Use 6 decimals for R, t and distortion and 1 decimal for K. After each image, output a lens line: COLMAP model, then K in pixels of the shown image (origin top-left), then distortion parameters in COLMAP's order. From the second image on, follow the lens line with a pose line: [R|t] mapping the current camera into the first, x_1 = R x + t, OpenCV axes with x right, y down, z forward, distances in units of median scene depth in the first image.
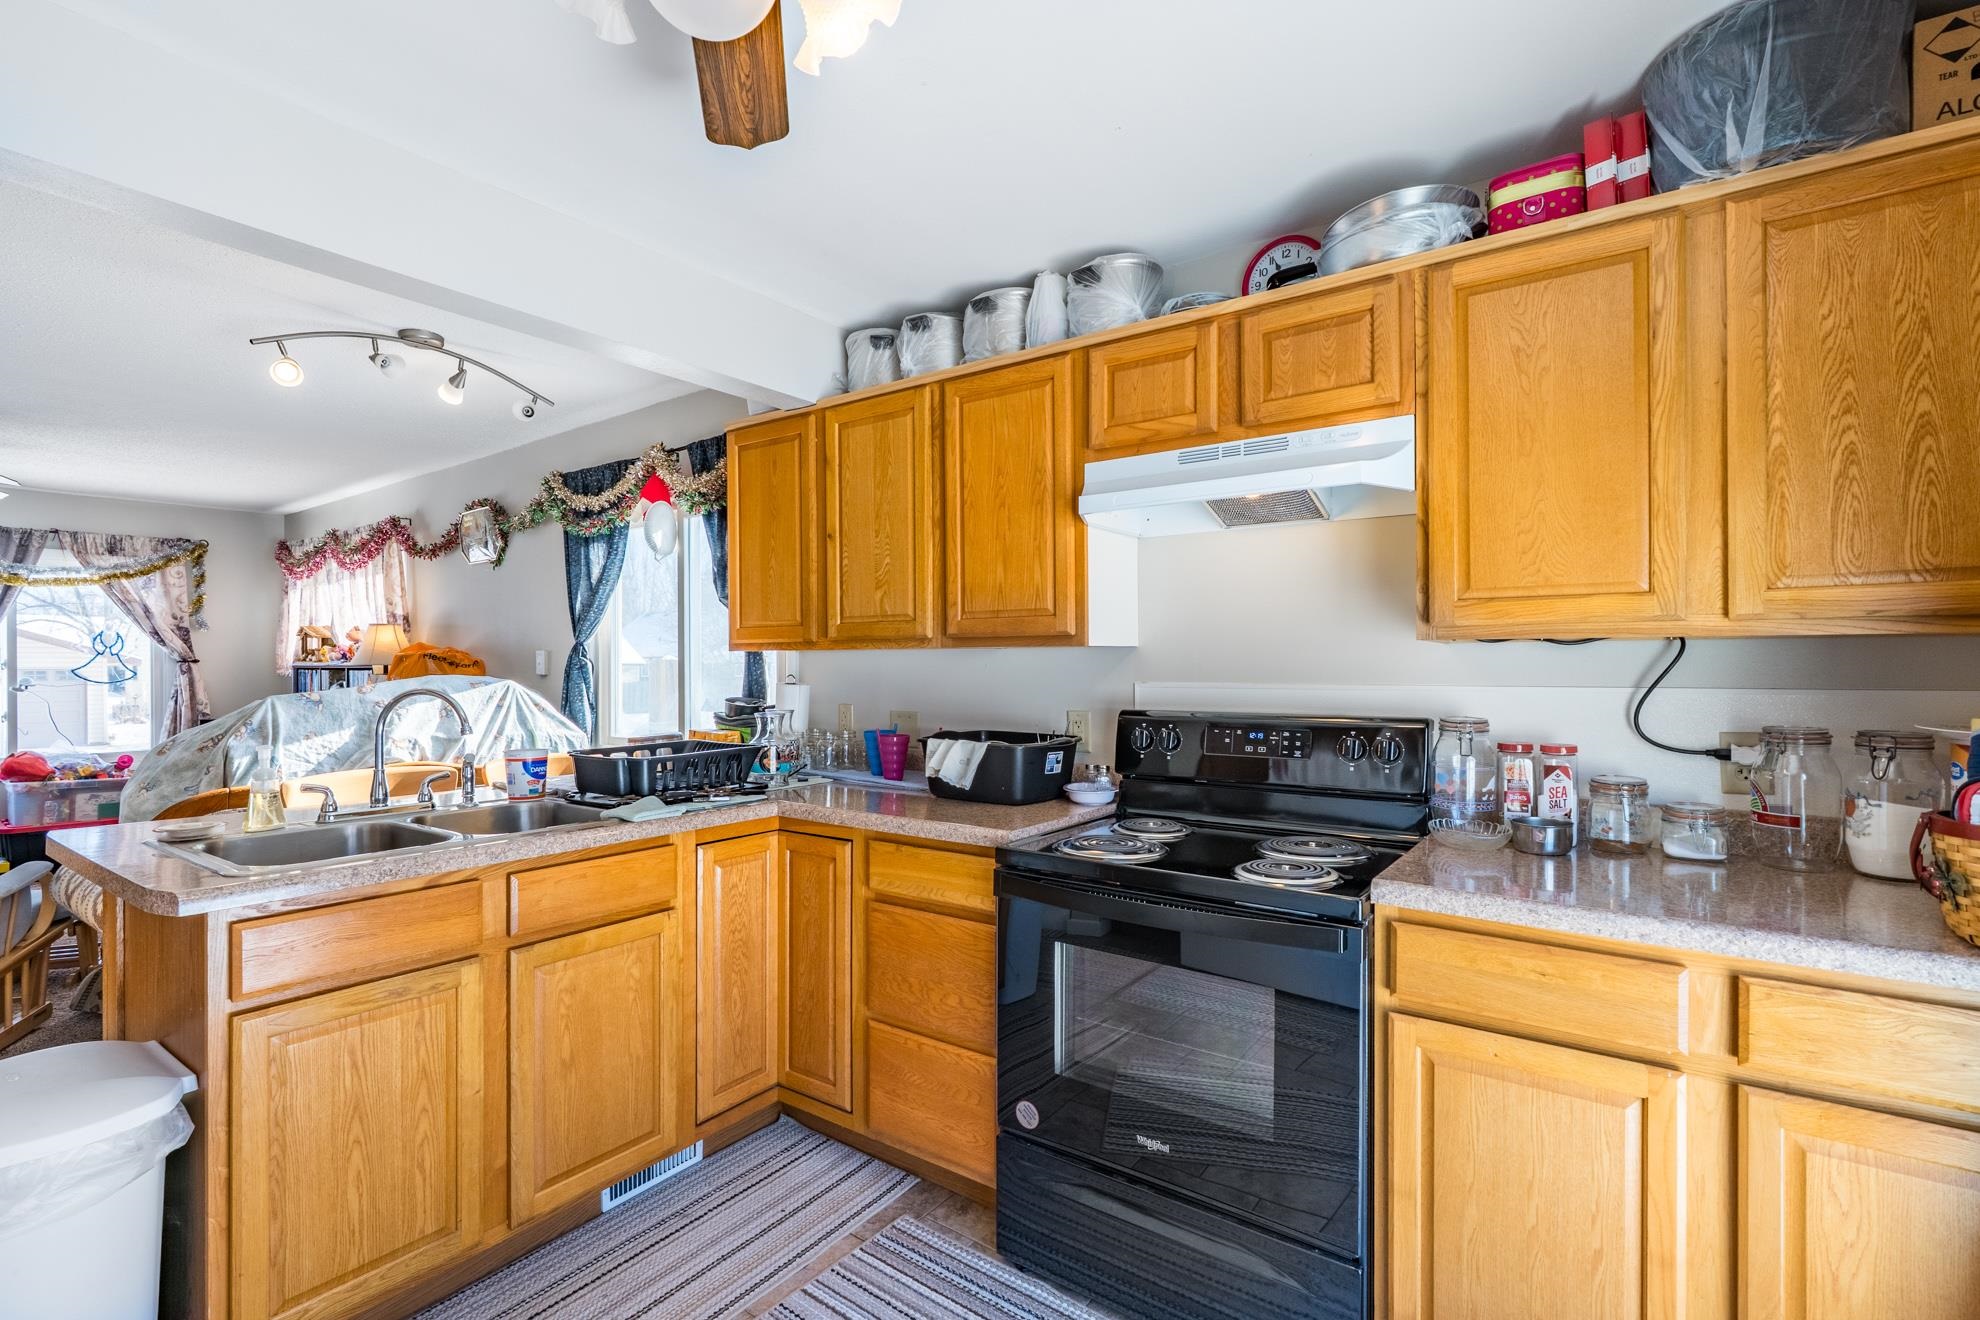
lens RADIAL K [[903.4, 0, 985.5], [0, 903.4, 667.9], [0, 0, 1]] dist [-0.010934, 0.002123]
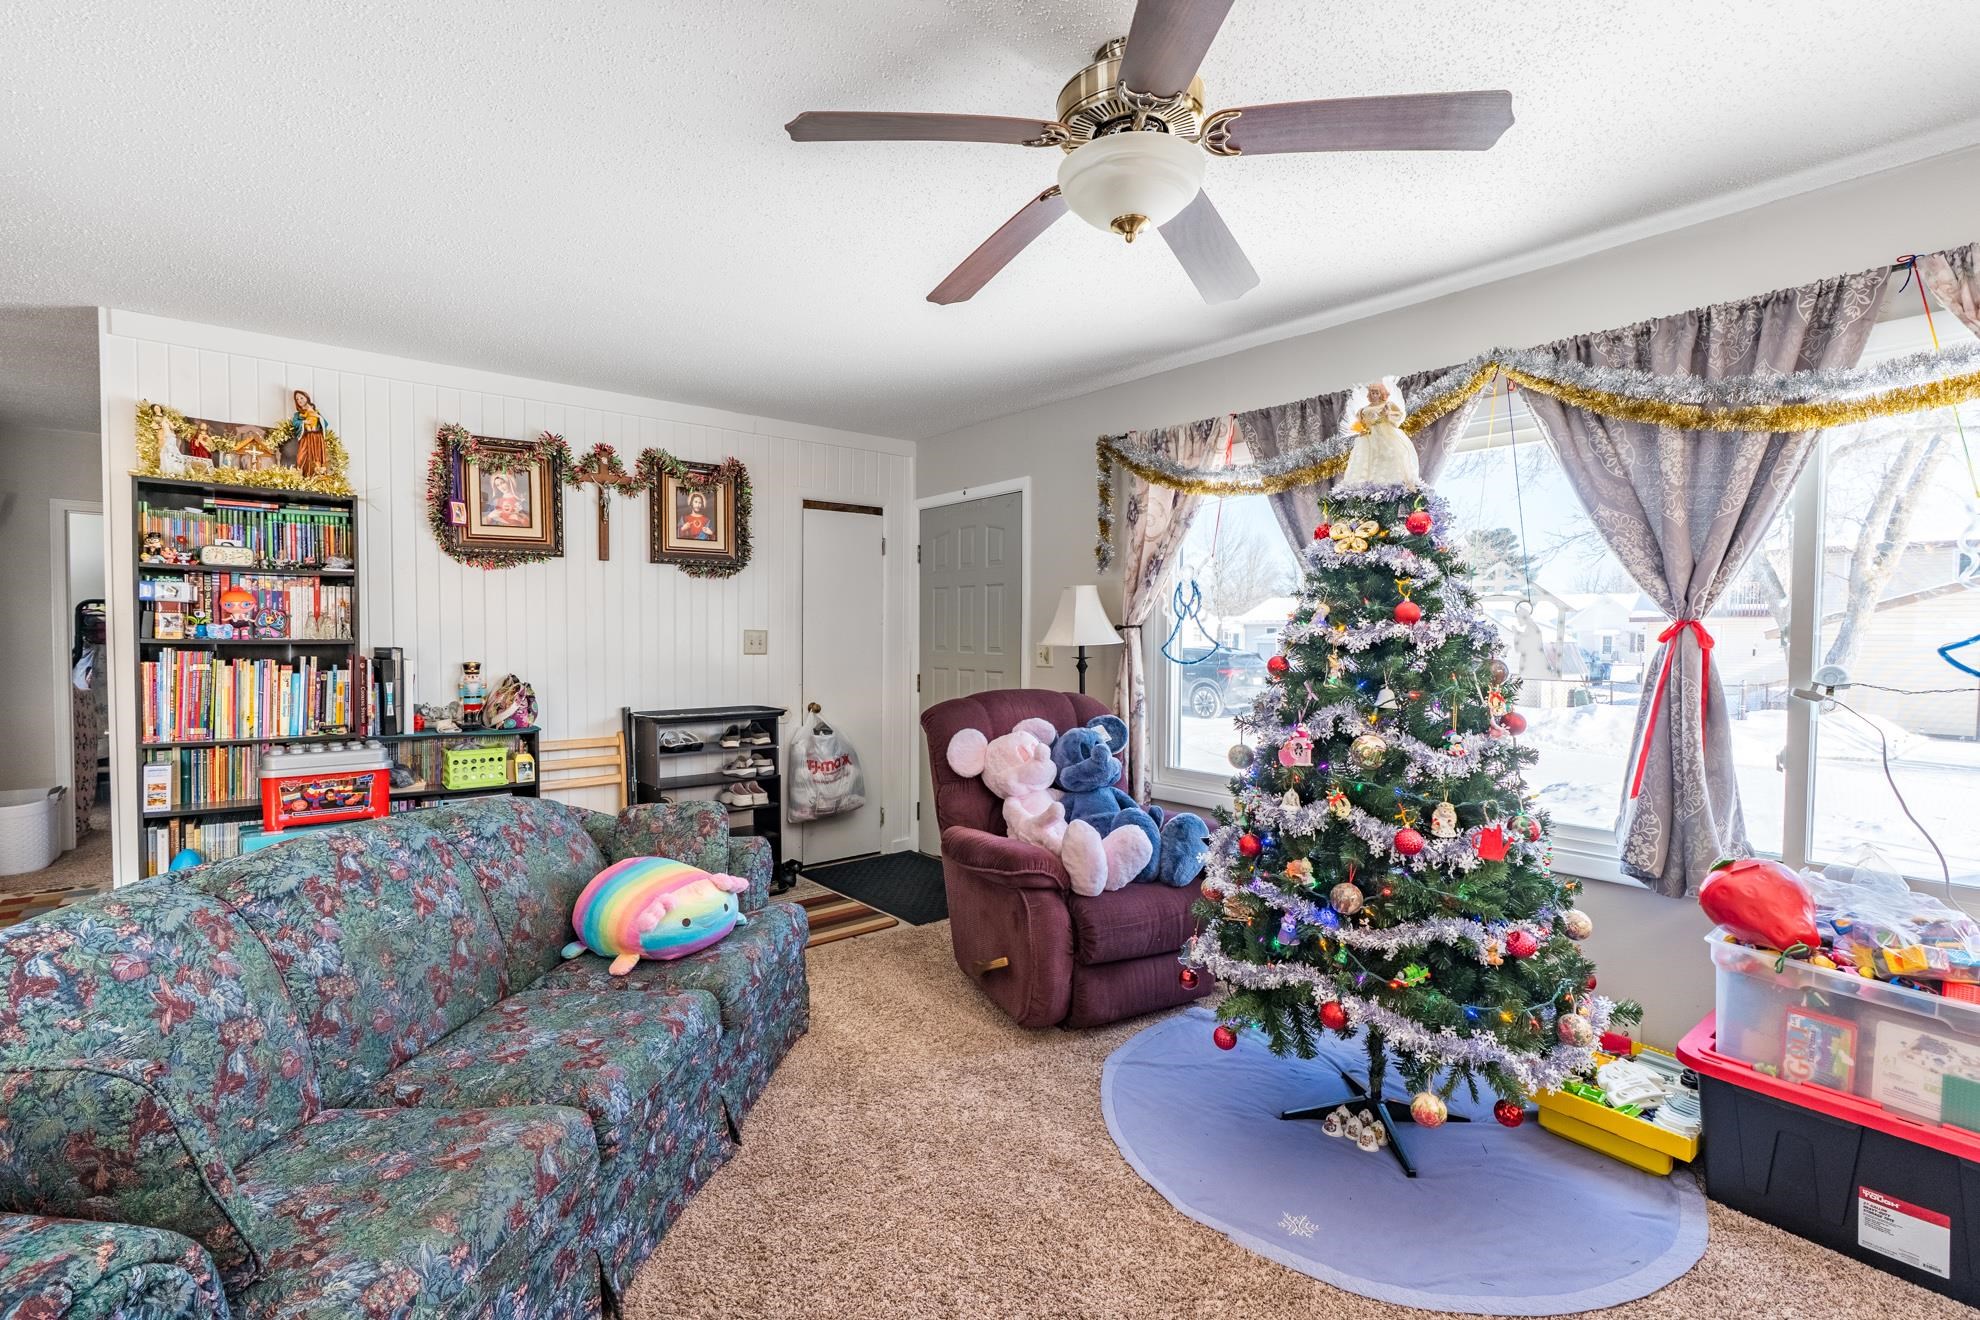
lens RADIAL K [[890.5, 0, 984.3], [0, 890.5, 668.9], [0, 0, 1]] dist [-0.011905, 0.004315]
pose [[-0.245427, 0.036496, -0.968728, -1.403261], [-0.006999, 0.999198, 0.039417, -0.001244], [0.969390, 0.016454, -0.244975, 1.712444]]
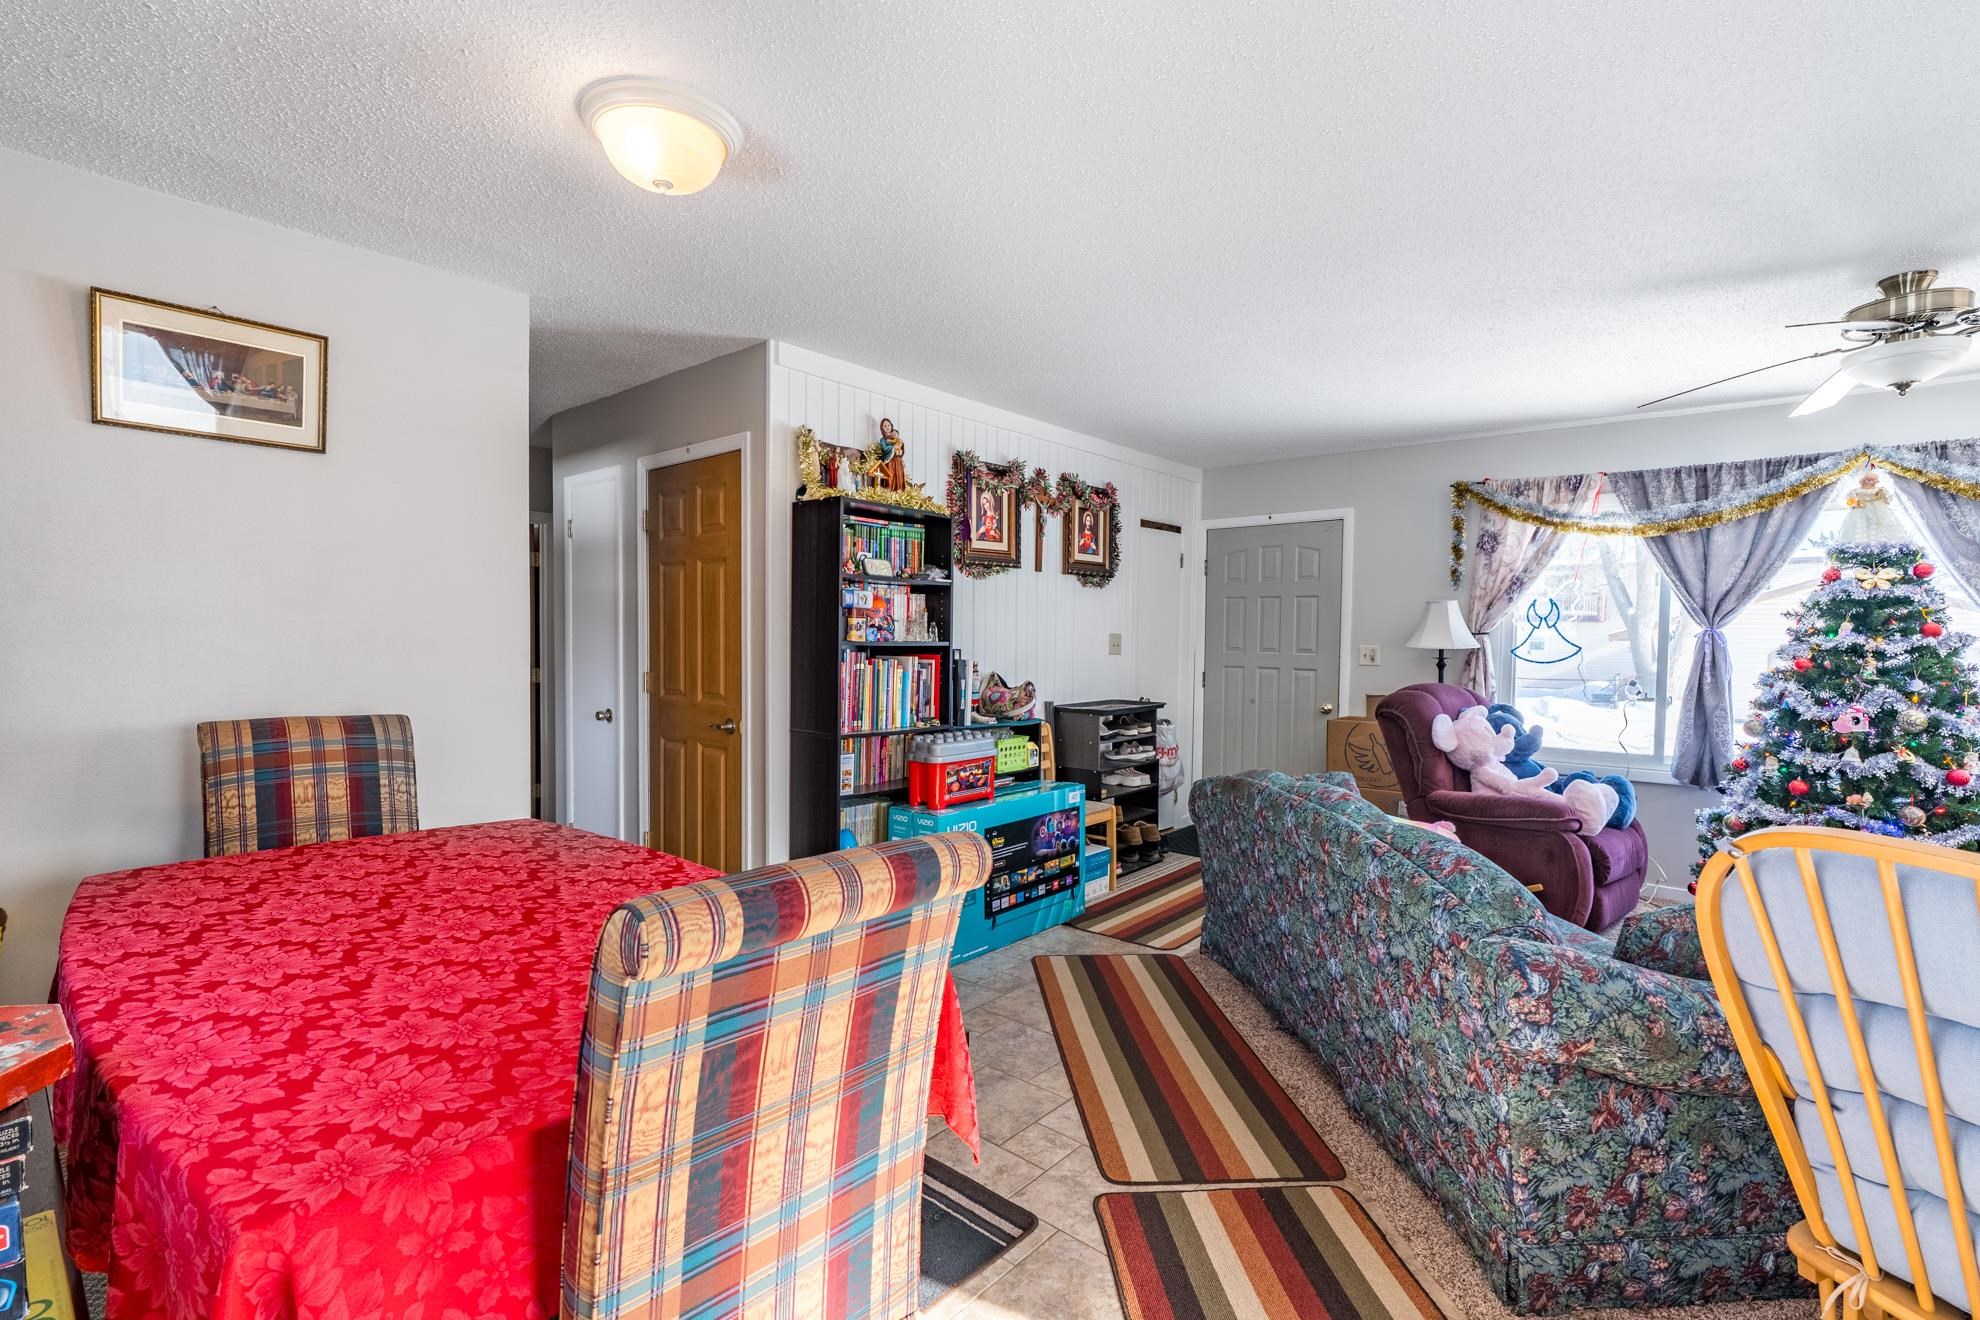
lens RADIAL K [[896.4, 0, 1000.8], [0, 896.4, 669.8], [0, 0, 1]] dist [-0.000381, 0.001418]
pose [[-0.062667, 0.039716, -0.997244, -0.917835], [-0.012913, 0.999092, 0.040601, -0.001778], [0.997951, 0.015422, -0.062097, 0.597874]]
